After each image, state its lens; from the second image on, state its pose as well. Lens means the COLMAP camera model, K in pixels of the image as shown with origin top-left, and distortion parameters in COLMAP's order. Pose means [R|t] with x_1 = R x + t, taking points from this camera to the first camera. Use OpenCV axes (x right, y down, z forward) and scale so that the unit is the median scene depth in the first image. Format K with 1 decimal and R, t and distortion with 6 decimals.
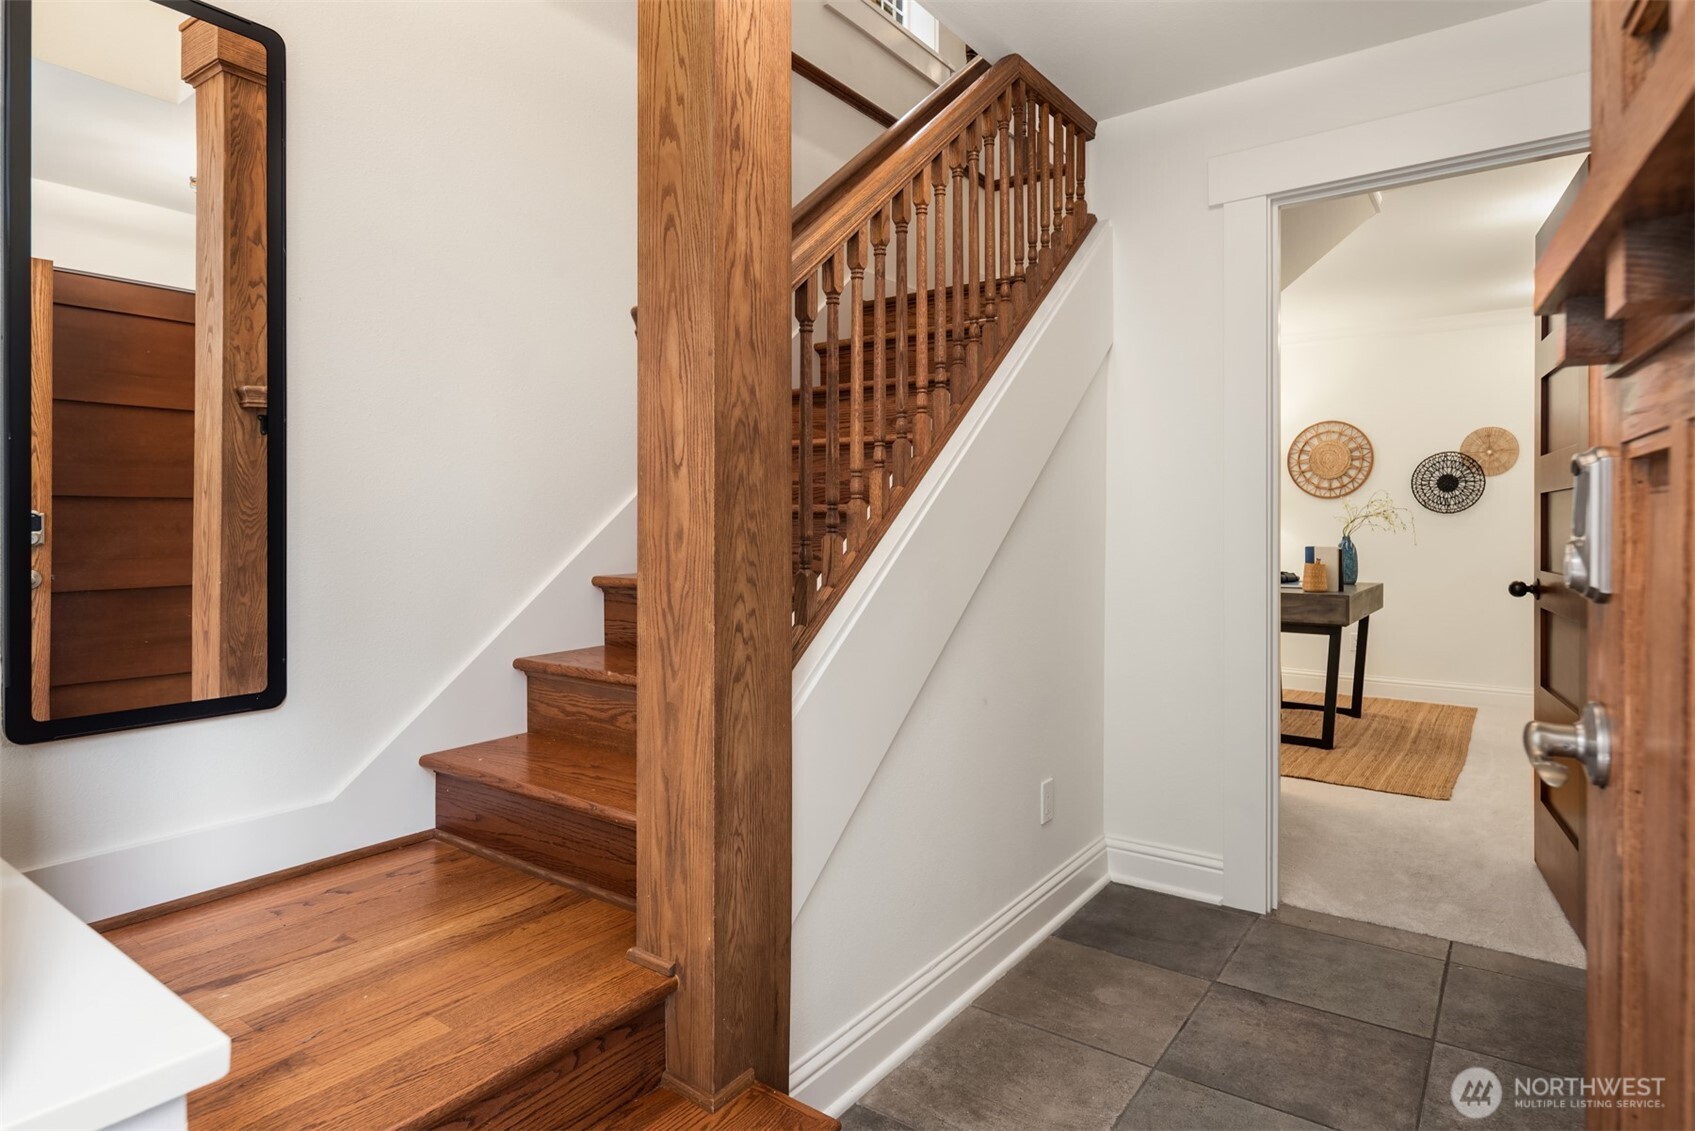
lens RADIAL K [[938.5, 0, 846.9], [0, 938.5, 550.4], [0, 0, 1]] dist [-0.002259, -0.006706]
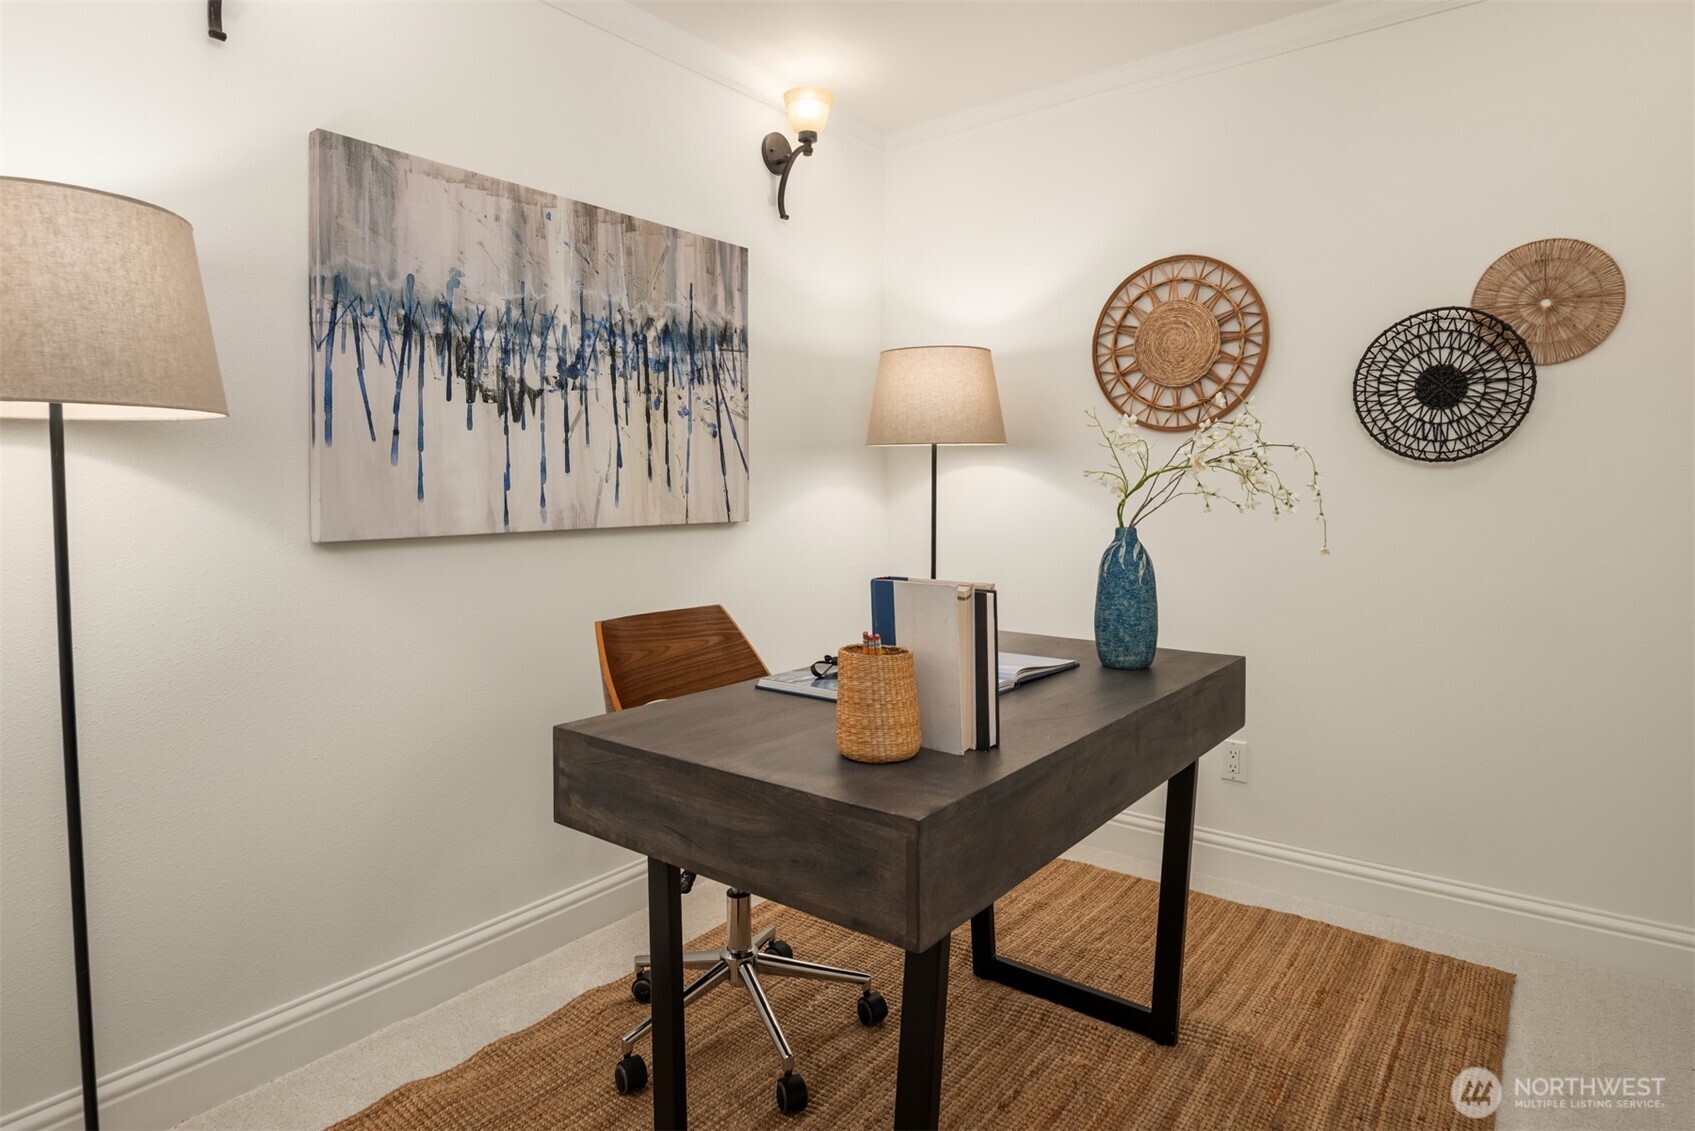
lens RADIAL K [[938.5, 0, 846.7], [0, 938.5, 513.5], [0, 0, 1]] dist [-0.002259, -0.006706]
pose [[0.999654, -0.006655, -0.025446, 0.376016], [0.006718, 0.999975, 0.002358, -0.018591], [0.025429, -0.002528, 0.999673, 0.560662]]
